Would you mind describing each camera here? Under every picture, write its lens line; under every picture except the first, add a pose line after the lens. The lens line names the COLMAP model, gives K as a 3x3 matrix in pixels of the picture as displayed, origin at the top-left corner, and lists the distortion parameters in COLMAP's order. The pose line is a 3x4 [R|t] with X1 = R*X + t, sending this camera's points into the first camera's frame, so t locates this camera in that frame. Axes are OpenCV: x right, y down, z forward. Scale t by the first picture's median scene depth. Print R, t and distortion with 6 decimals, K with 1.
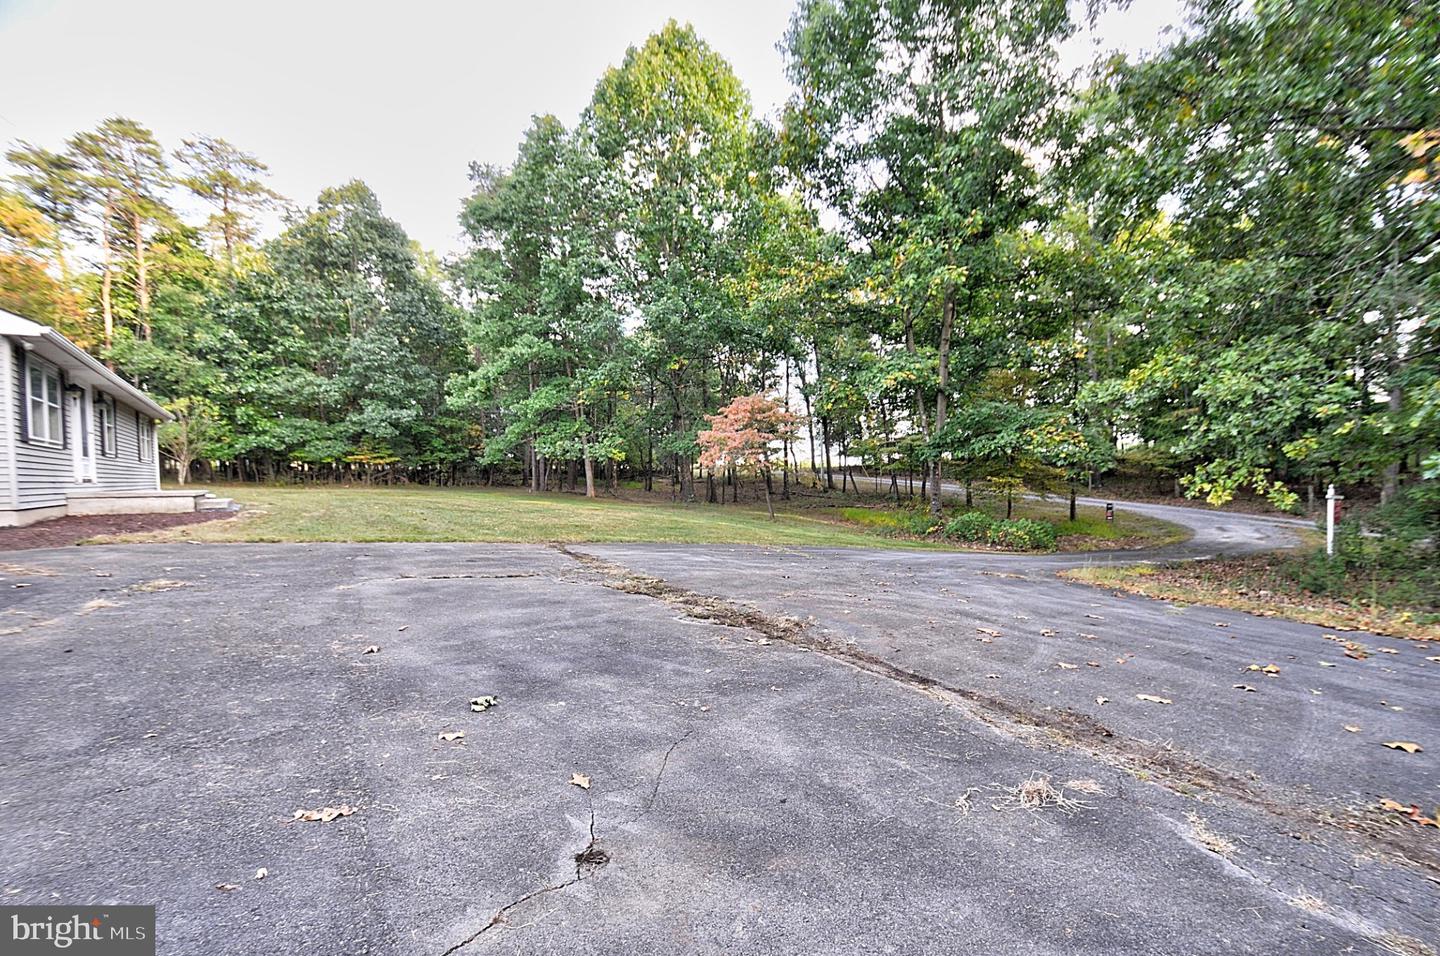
lens RADIAL K [[622.4, 0, 736.8], [0, 622.4, 503.2], [0, 0, 1]] dist [0.009198, -0.019679]
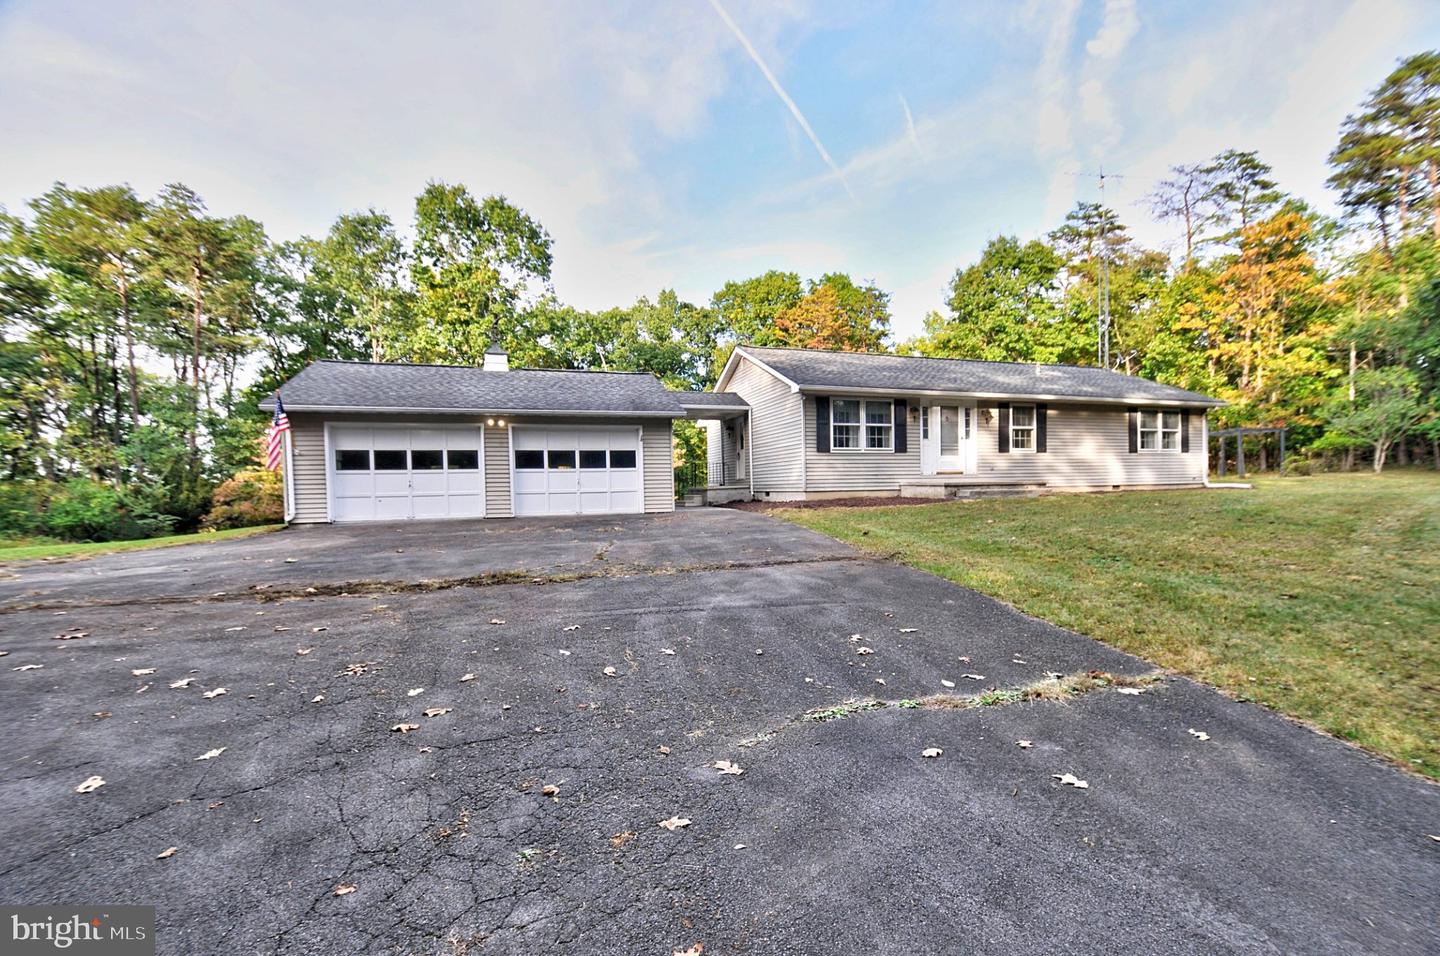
lens RADIAL K [[586.4, 0, 746.3], [0, 586.4, 520.1], [0, 0, 1]] dist [-0.001910, 0.000080]
pose [[-0.306278, 0.086596, -0.947995, 0.138755], [-0.023906, 0.994840, 0.098599, -0.019701], [0.951642, 0.052862, -0.302628, 0.374015]]
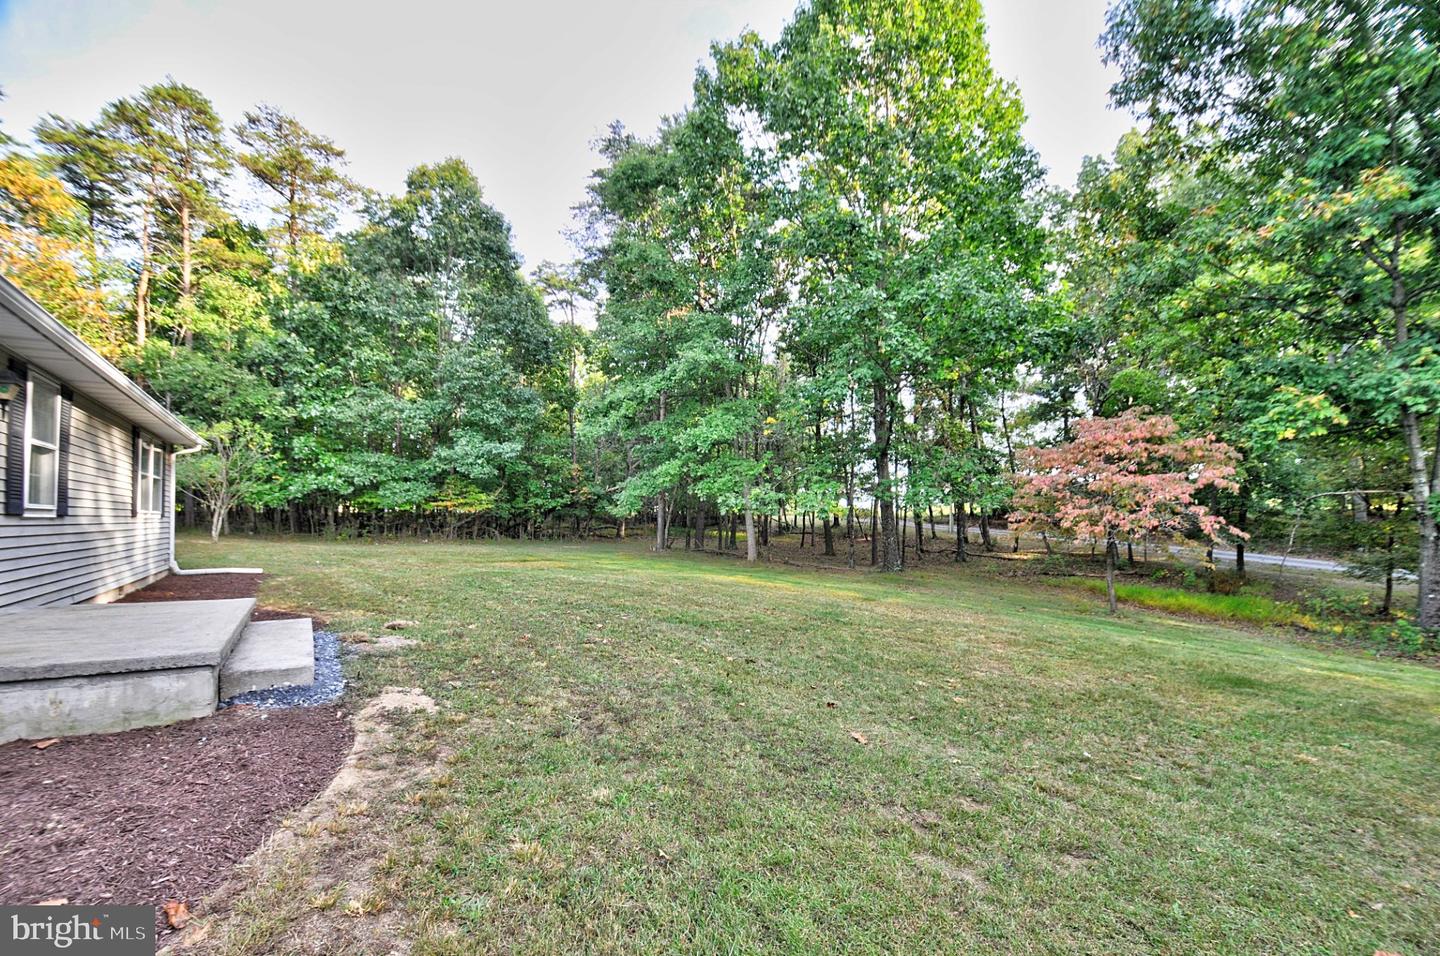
lens RADIAL K [[622.4, 0, 736.8], [0, 622.4, 503.2], [0, 0, 1]] dist [0.009198, -0.019679]
pose [[0.999105, 0.011165, -0.040787, -0.230139], [-0.013998, 0.997459, -0.069848, -0.028049], [0.039904, 0.070357, 0.996723, 0.266065]]
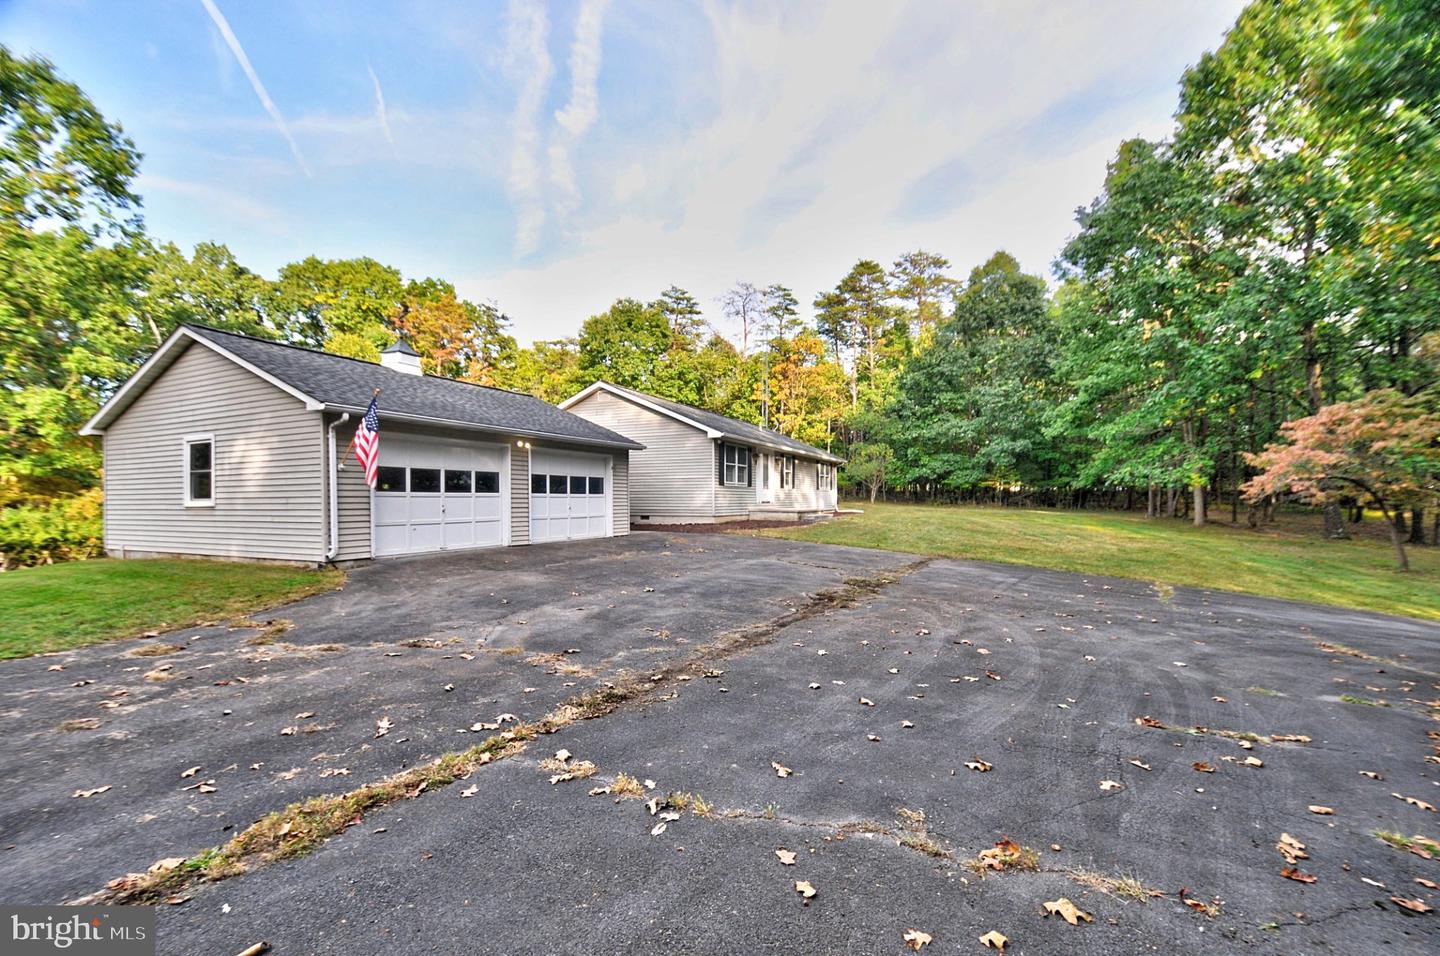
lens RADIAL K [[622.4, 0, 736.8], [0, 622.4, 503.2], [0, 0, 1]] dist [0.009198, -0.019679]
pose [[0.480944, 0.018445, -0.876557, 0.229910], [-0.045334, 0.998964, -0.003853, -0.008720], [0.875578, 0.041591, 0.481283, -0.004699]]
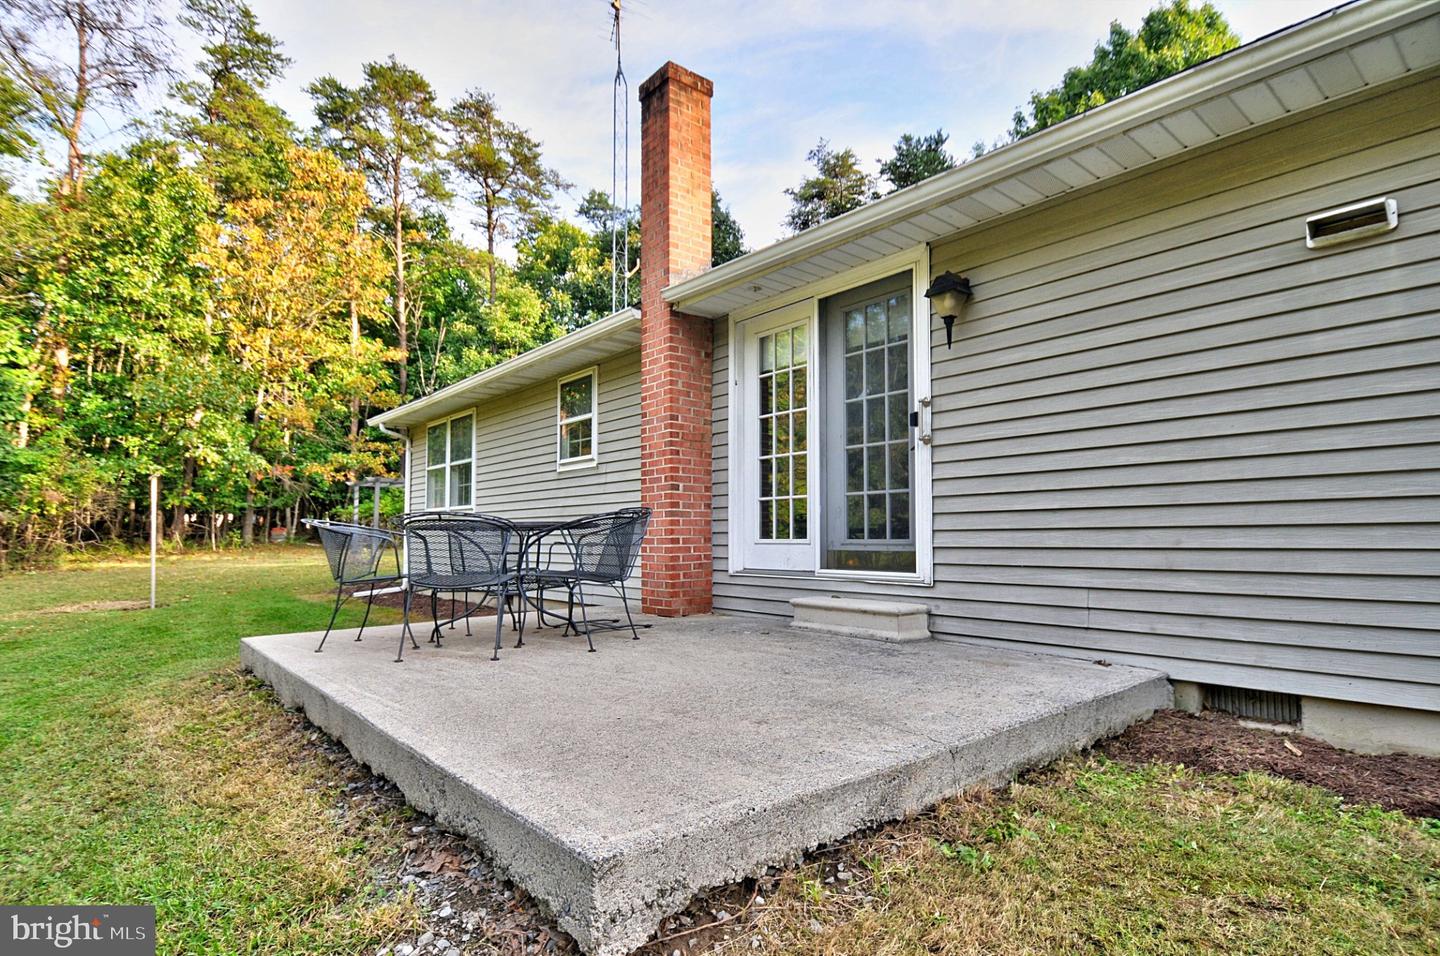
lens RADIAL K [[752.1, 0, 737.6], [0, 752.1, 501.3], [0, 0, 1]] dist [0.017790, -0.025651]
pose [[0.997779, 0.015121, 0.064865, -0.668187], [-0.009149, 0.995773, -0.091387, -0.008000], [-0.065973, 0.090590, 0.993701, 0.087998]]
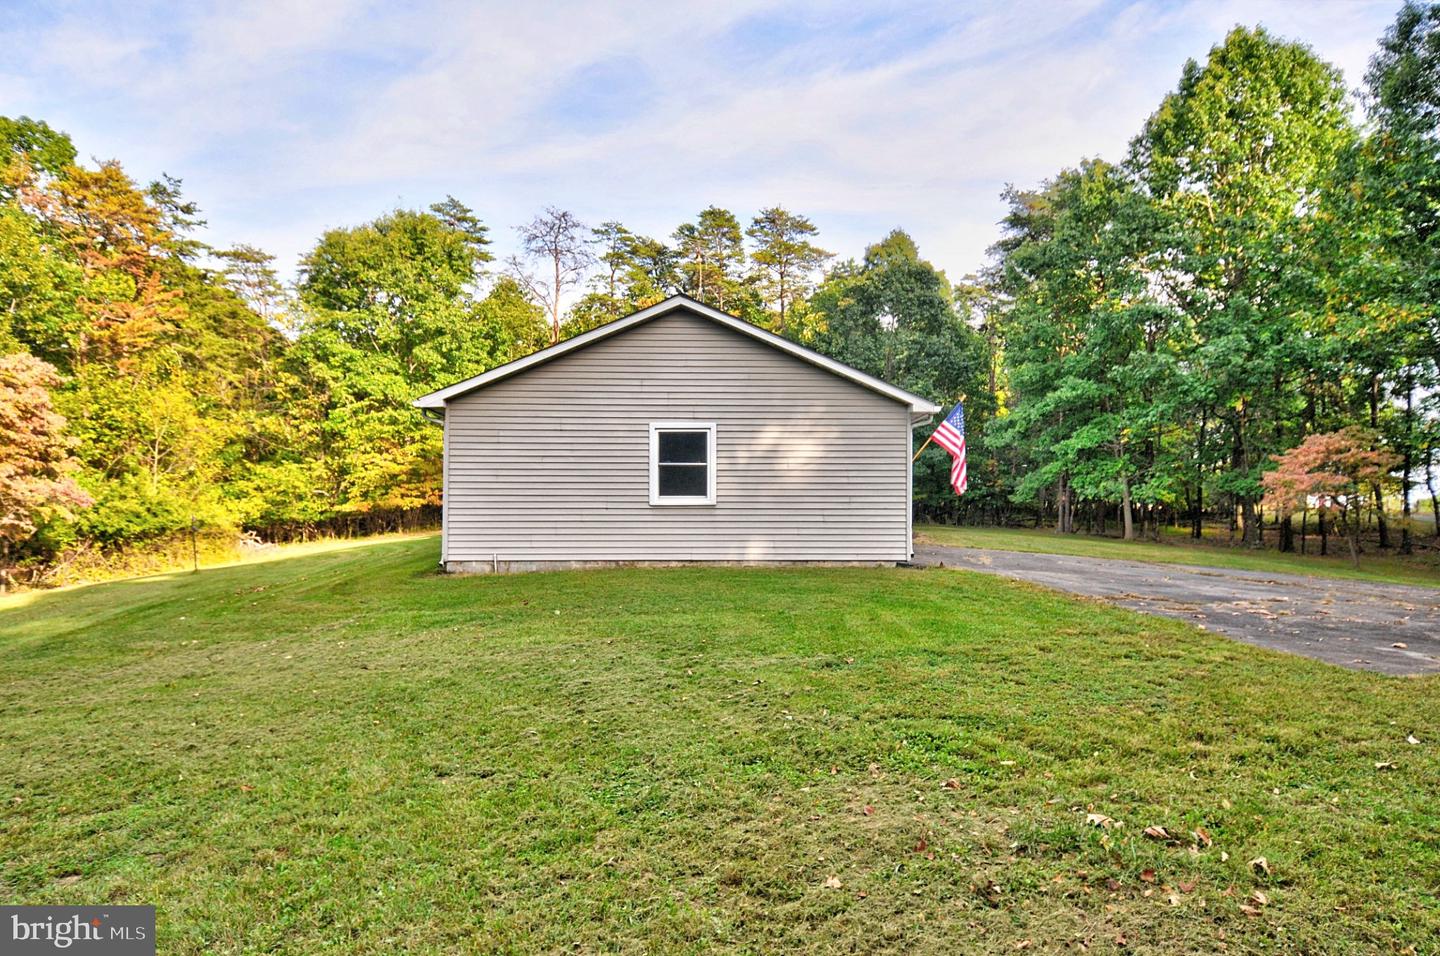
lens RADIAL K [[919.3, 0, 733.2], [0, 919.3, 506.3], [0, 0, 1]] dist [0.014972, -0.019348]
pose [[0.826290, 0.011515, -0.563127, 0.047792], [-0.043316, 0.998129, -0.043148, 0.024605], [0.561576, 0.060045, 0.825243, -0.460000]]
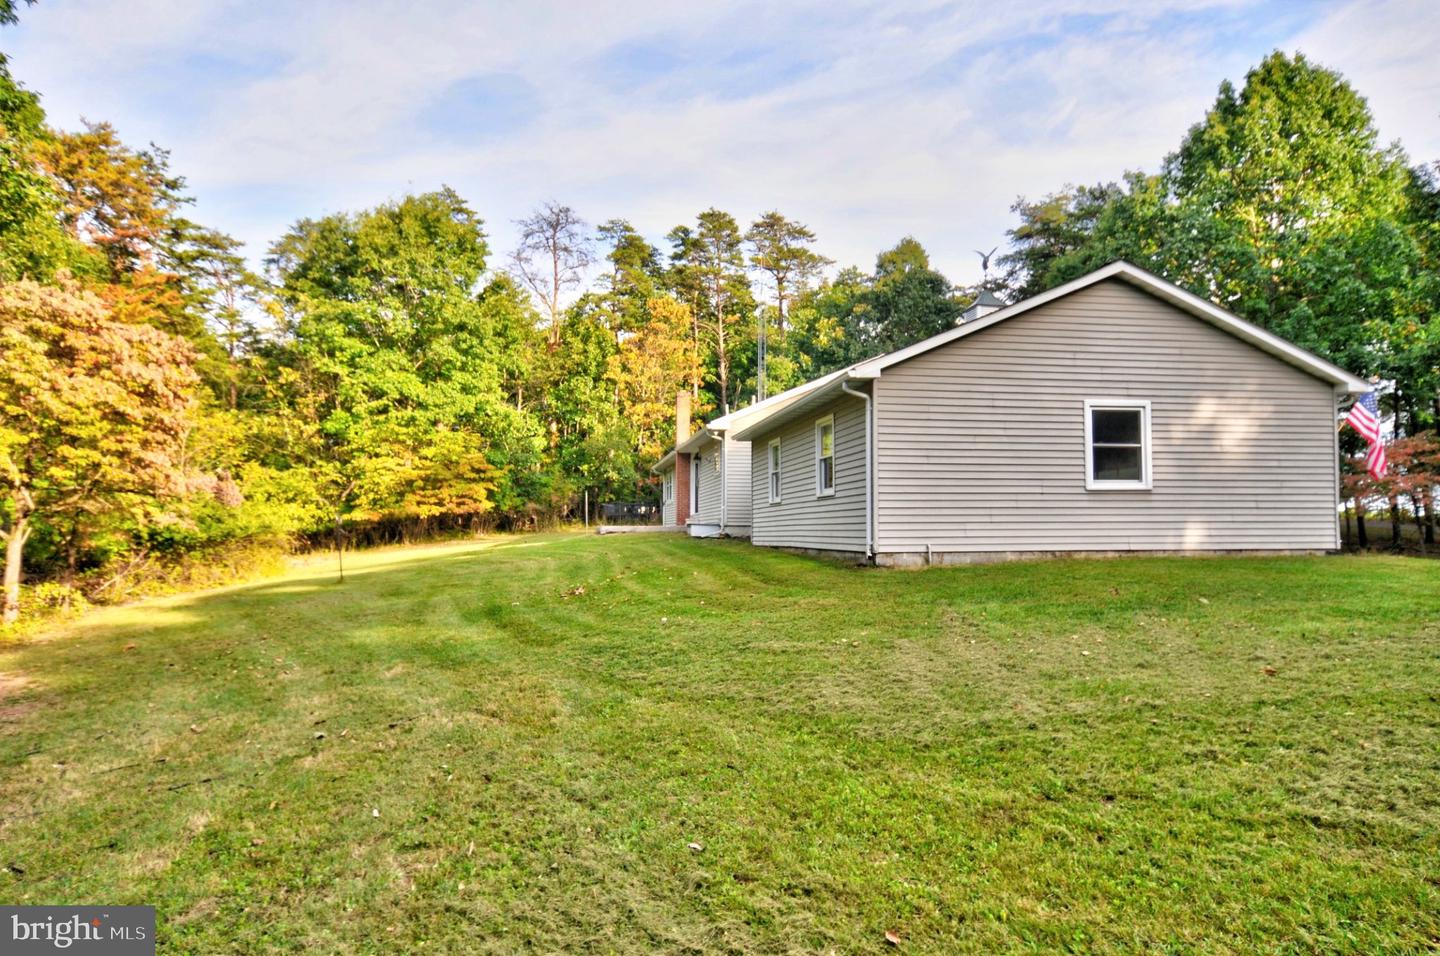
lens RADIAL K [[919.3, 0, 733.2], [0, 919.3, 506.3], [0, 0, 1]] dist [0.014972, -0.019348]
pose [[0.894248, -0.000593, -0.447572, -0.195816], [-0.031896, 0.997372, -0.065049, 0.045317], [0.446435, 0.072446, 0.891879, -0.546938]]
